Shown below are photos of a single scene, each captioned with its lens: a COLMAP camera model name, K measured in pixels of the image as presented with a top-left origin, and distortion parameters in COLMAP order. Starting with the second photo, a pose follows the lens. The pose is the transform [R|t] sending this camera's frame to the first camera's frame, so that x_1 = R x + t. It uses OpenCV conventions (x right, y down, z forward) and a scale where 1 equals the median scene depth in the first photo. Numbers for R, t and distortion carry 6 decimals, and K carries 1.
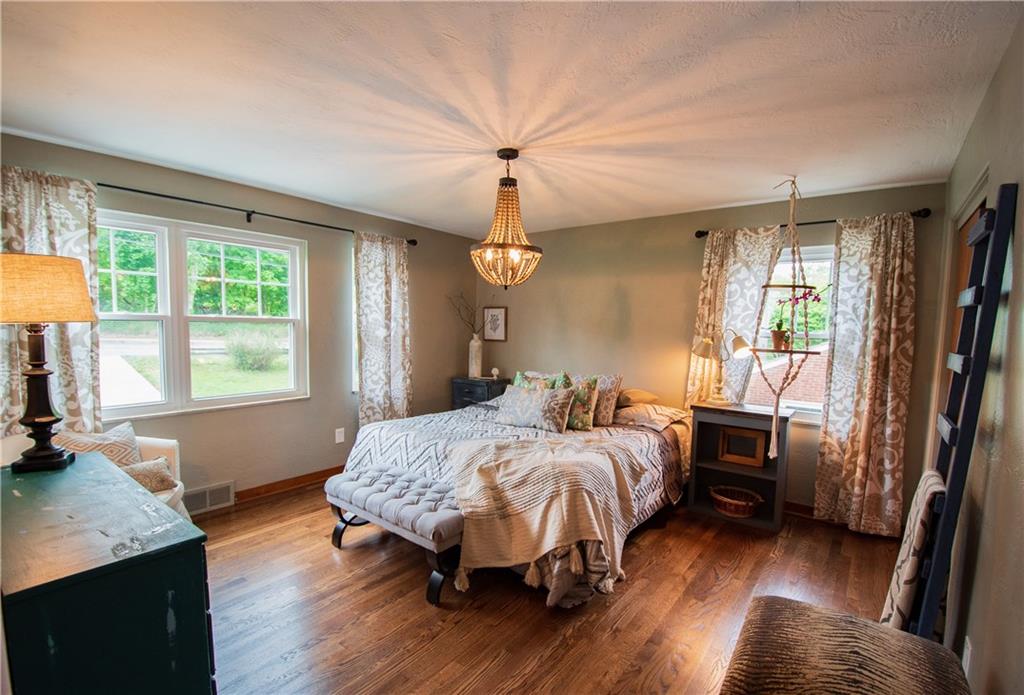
lens RADIAL K [[464.4, 0, 524.1], [0, 464.4, 350.1], [0, 0, 1]] dist [-0.000149, -0.000008]
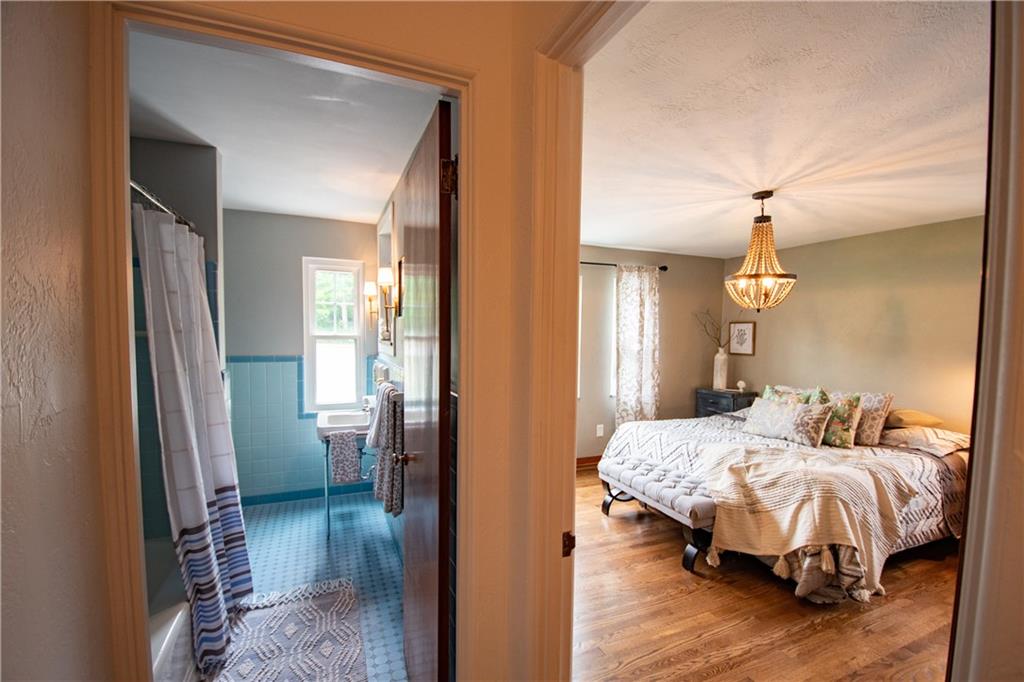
lens RADIAL K [[455.2, 0, 512.8], [0, 455.2, 354.8], [0, 0, 1]] dist [0.016550, -0.027593]
pose [[0.870286, 0.013992, -0.492348, -0.010237], [-0.018968, 0.999807, -0.005115, -0.008651], [0.492182, 0.013791, 0.870383, -0.245002]]
